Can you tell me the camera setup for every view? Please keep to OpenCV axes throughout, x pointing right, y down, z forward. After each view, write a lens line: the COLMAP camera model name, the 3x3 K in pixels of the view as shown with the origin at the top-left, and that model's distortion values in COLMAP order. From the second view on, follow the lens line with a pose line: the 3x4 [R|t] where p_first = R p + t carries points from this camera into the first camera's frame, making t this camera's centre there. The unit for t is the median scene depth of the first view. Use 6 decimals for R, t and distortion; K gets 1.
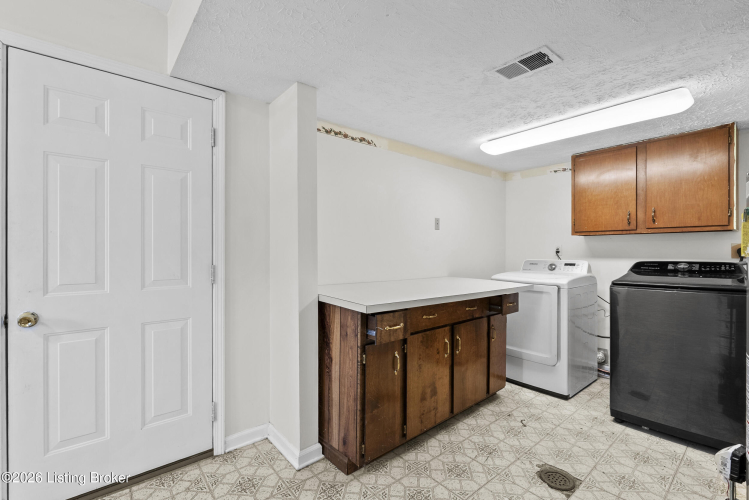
lens RADIAL K [[336.4, 0, 374.5], [0, 336.4, 250.0], [0, 0, 1]] dist [-0.003208, -0.000338]
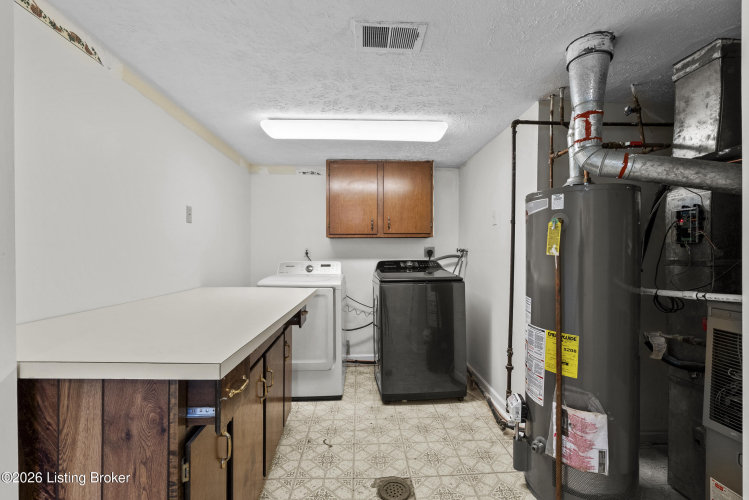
lens RADIAL K [[329.8, 0, 373.3], [0, 329.8, 252.5], [0, 0, 1]] dist [-0.002432, -0.000507]
pose [[0.605250, -0.001191, 0.796035, -0.215597], [0.002118, 0.999998, -0.000114, 0.005971], [-0.796033, 0.001755, 0.605251, 0.435416]]
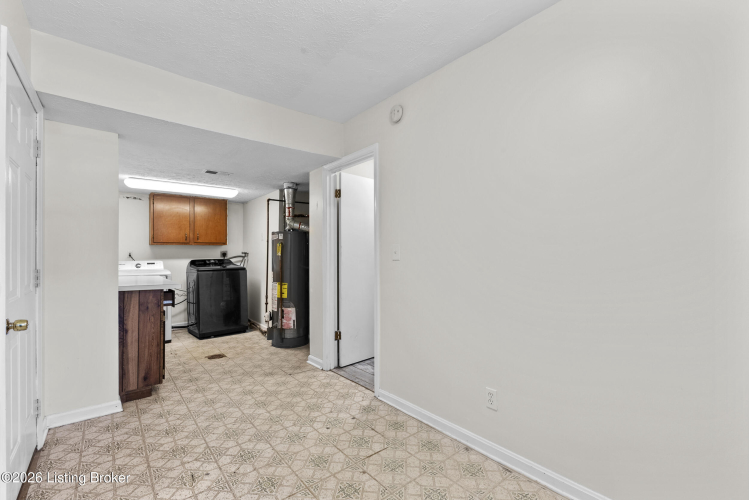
lens RADIAL K [[329.8, 0, 373.3], [0, 329.8, 252.5], [0, 0, 1]] dist [-0.002432, -0.000507]
pose [[0.012175, 0.000176, 0.999926, -1.474804], [0.004631, 0.999989, -0.000233, -0.002262], [-0.999915, 0.004634, 0.012174, -0.064631]]
